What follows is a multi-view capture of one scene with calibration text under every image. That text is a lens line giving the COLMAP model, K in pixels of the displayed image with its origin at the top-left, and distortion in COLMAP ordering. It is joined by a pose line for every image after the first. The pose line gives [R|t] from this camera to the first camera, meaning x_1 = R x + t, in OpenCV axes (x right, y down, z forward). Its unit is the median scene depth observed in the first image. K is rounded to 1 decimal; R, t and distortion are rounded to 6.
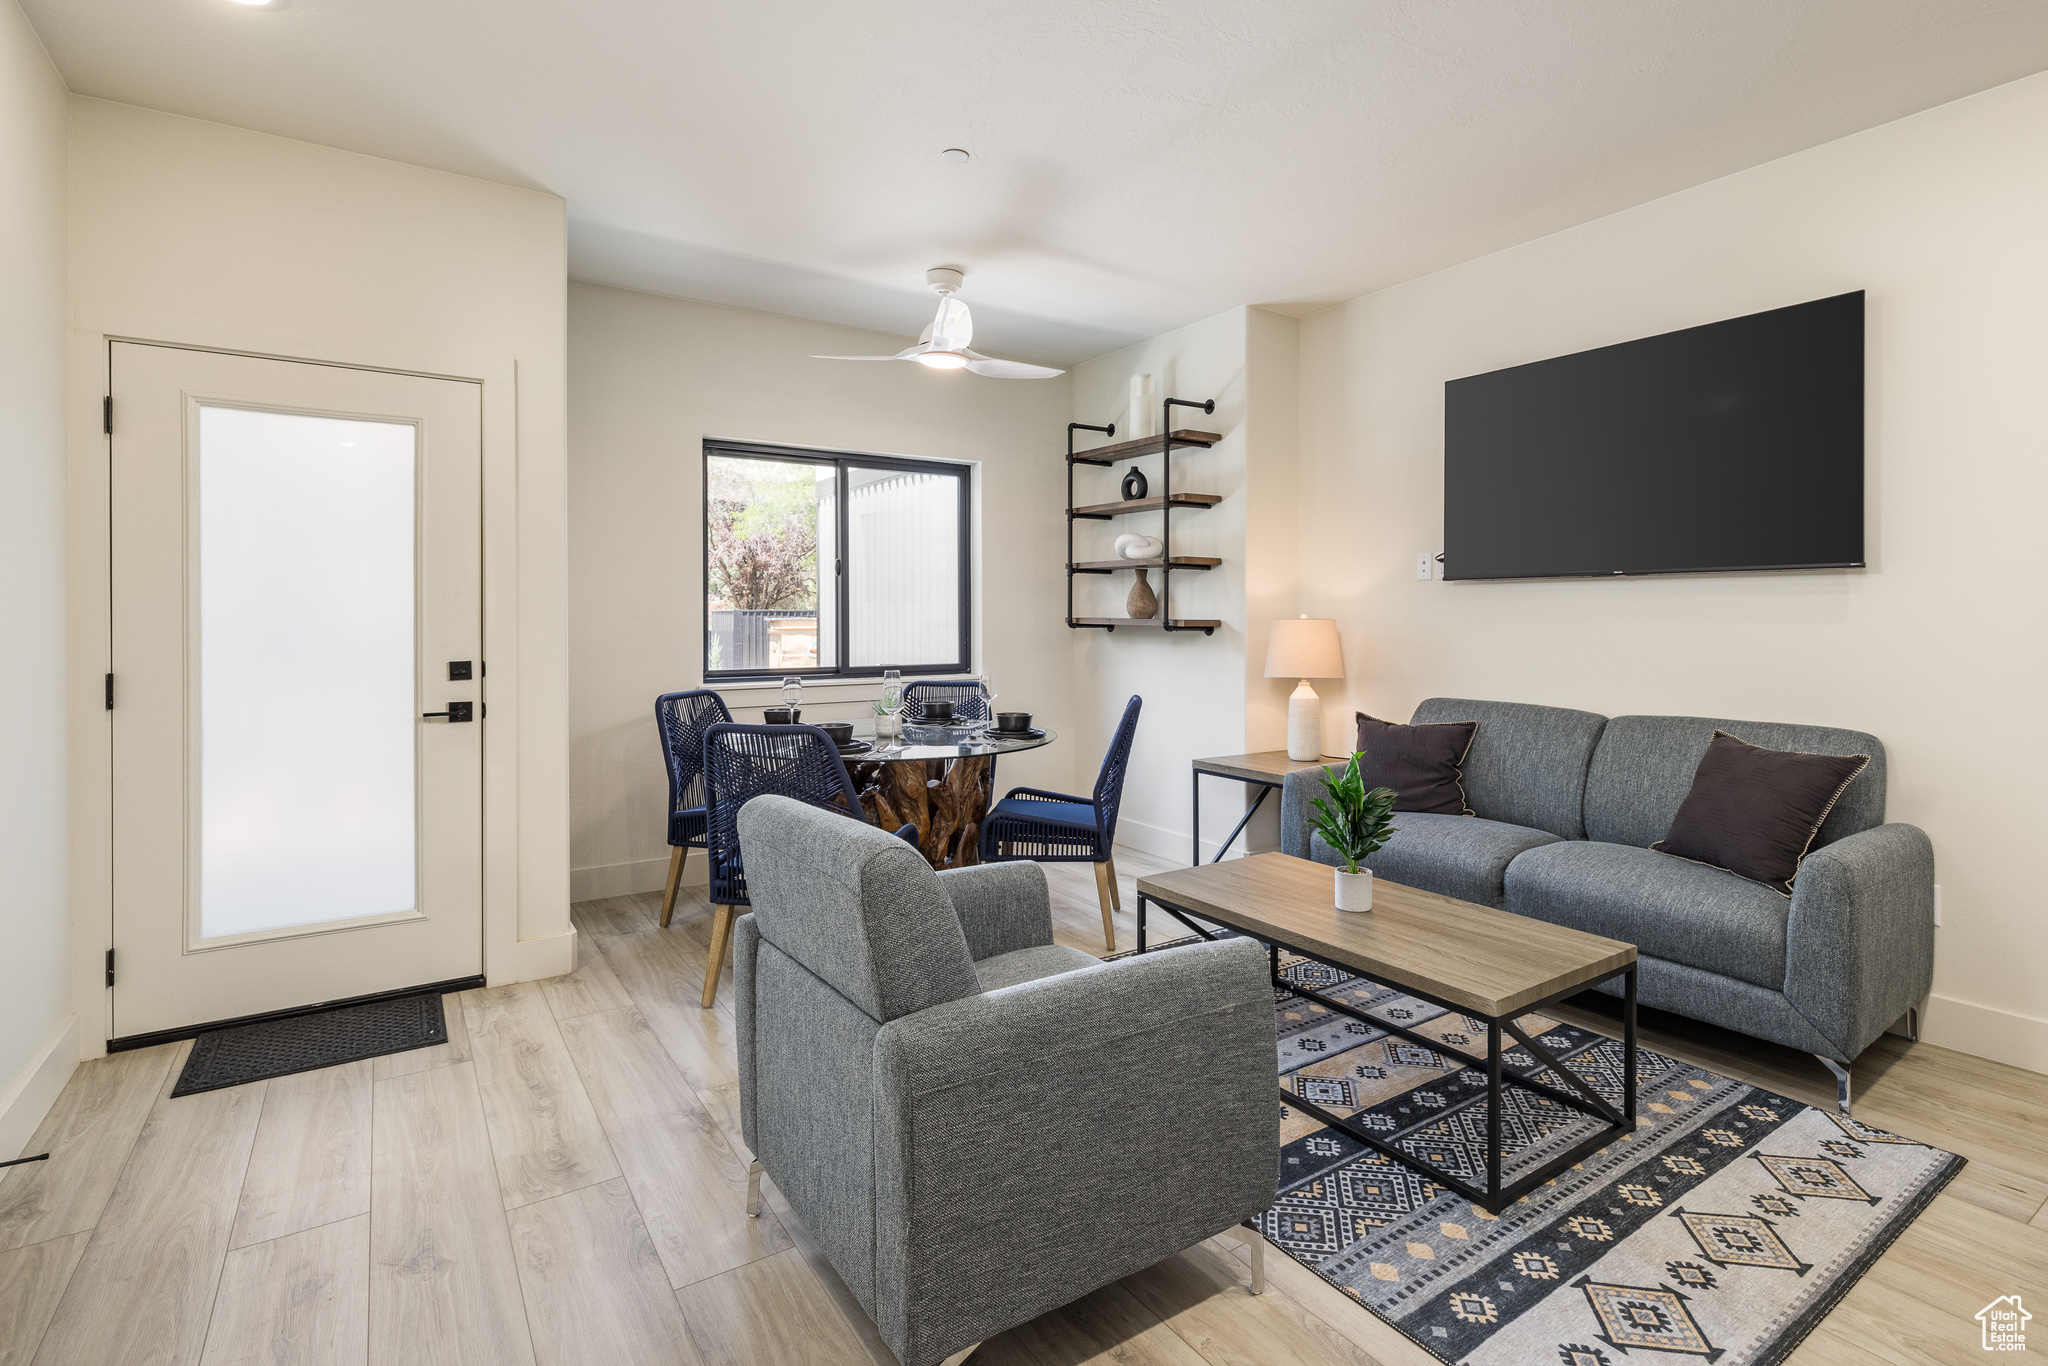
lens RADIAL K [[981.0, 0, 1101.1], [0, 981.0, 618.0], [0, 0, 1]] dist [0.003481, 0.000341]
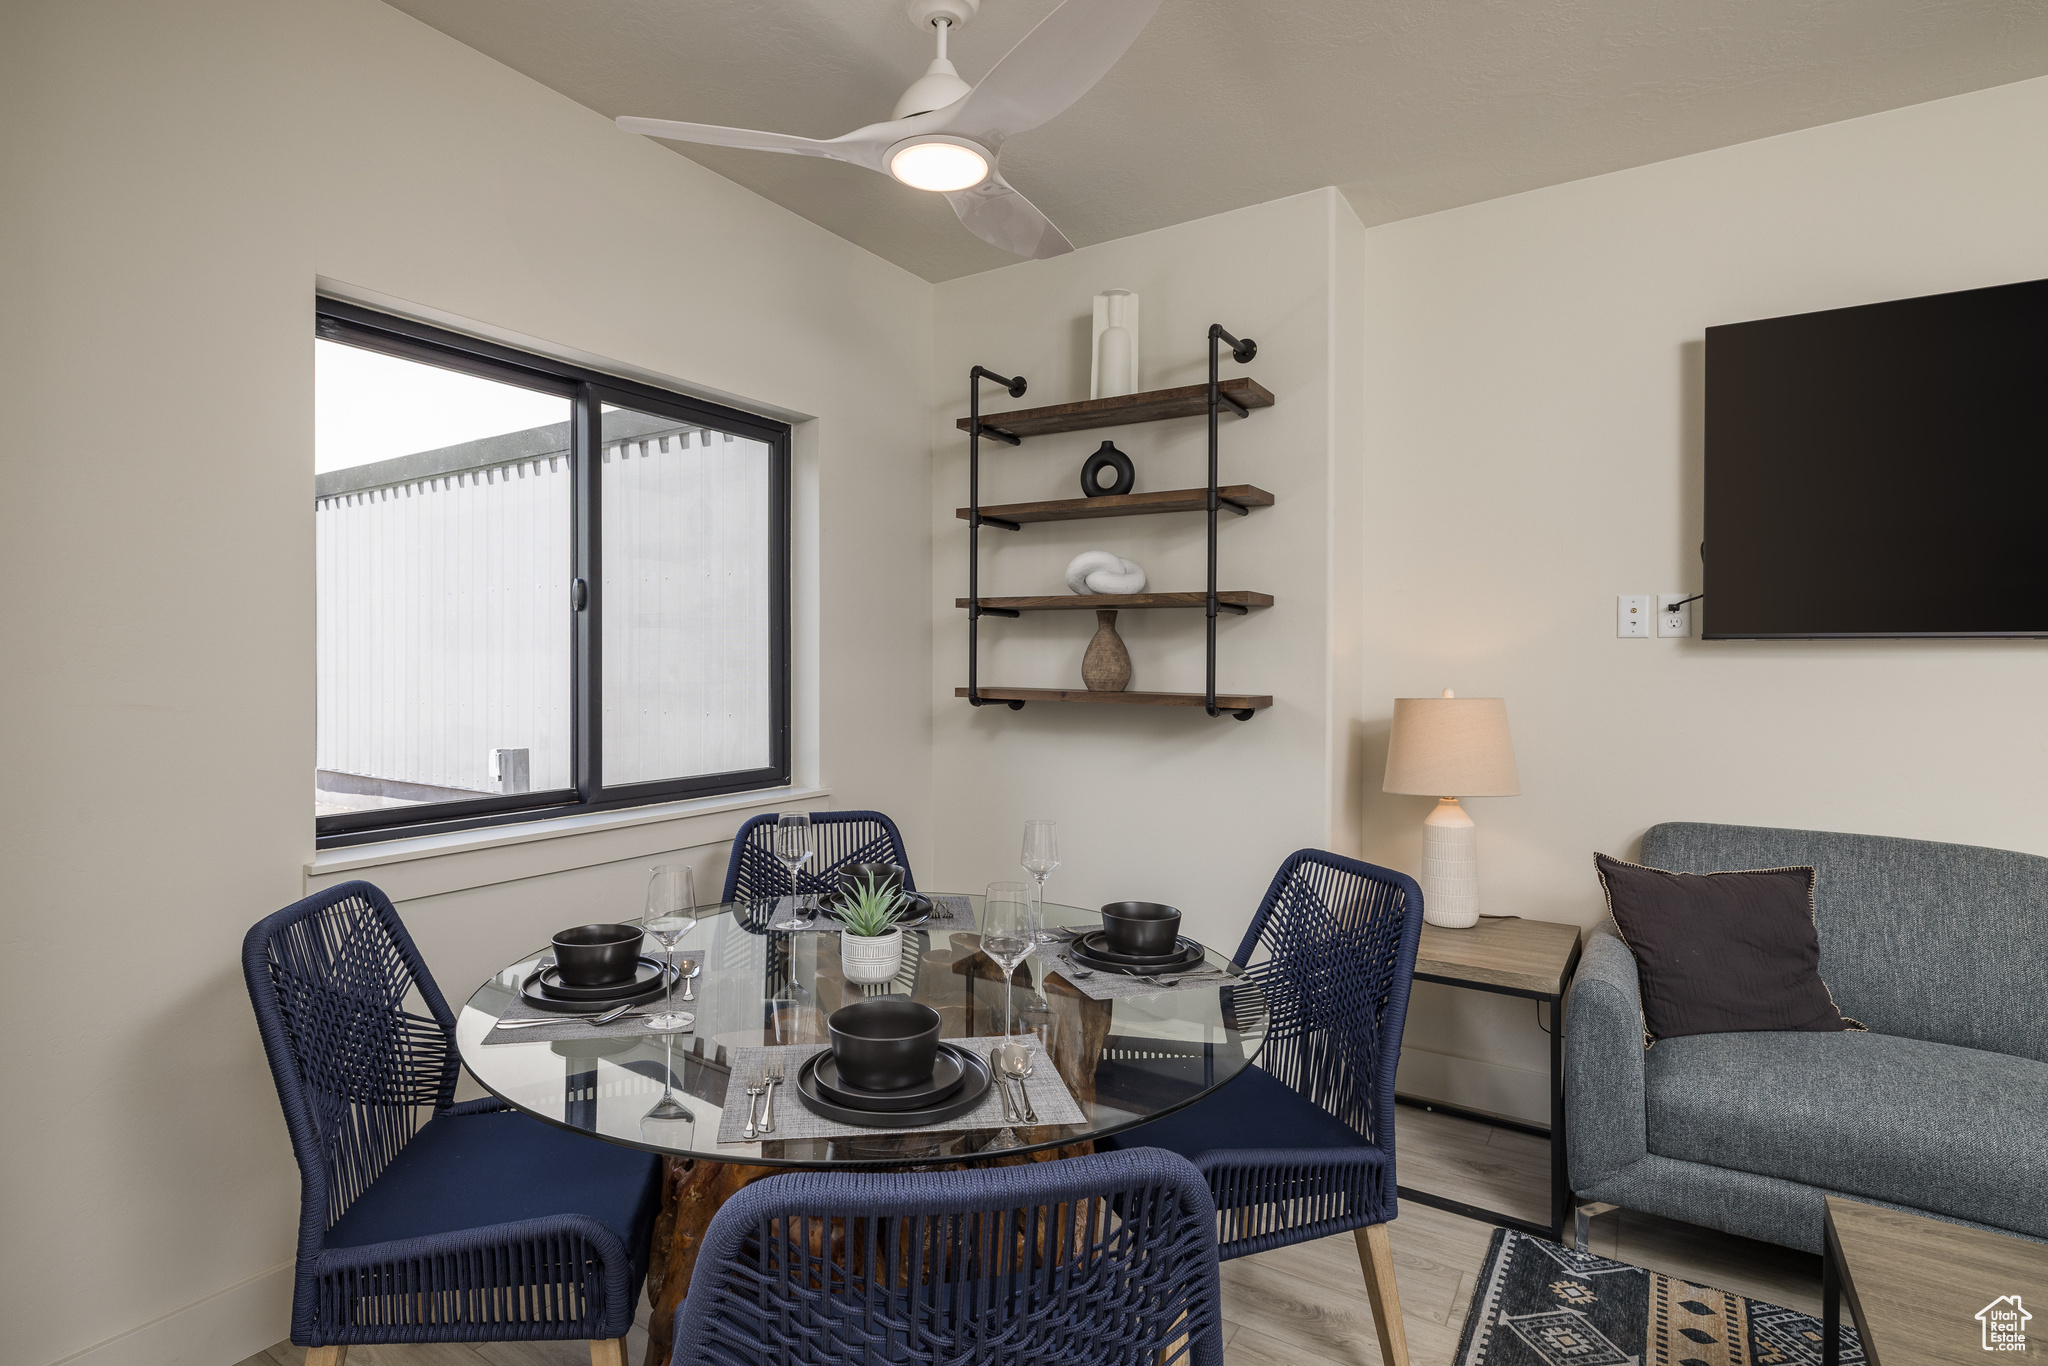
lens RADIAL K [[1040.5, 0, 980.5], [0, 1040.5, 654.7], [0, 0, 1]] dist [-0.002280, 0.000048]
pose [[0.941494, 0.005255, 0.336988, -0.252937], [-0.003217, 0.999973, -0.006605, -0.017645], [-0.337014, 0.005134, 0.941486, 0.414604]]
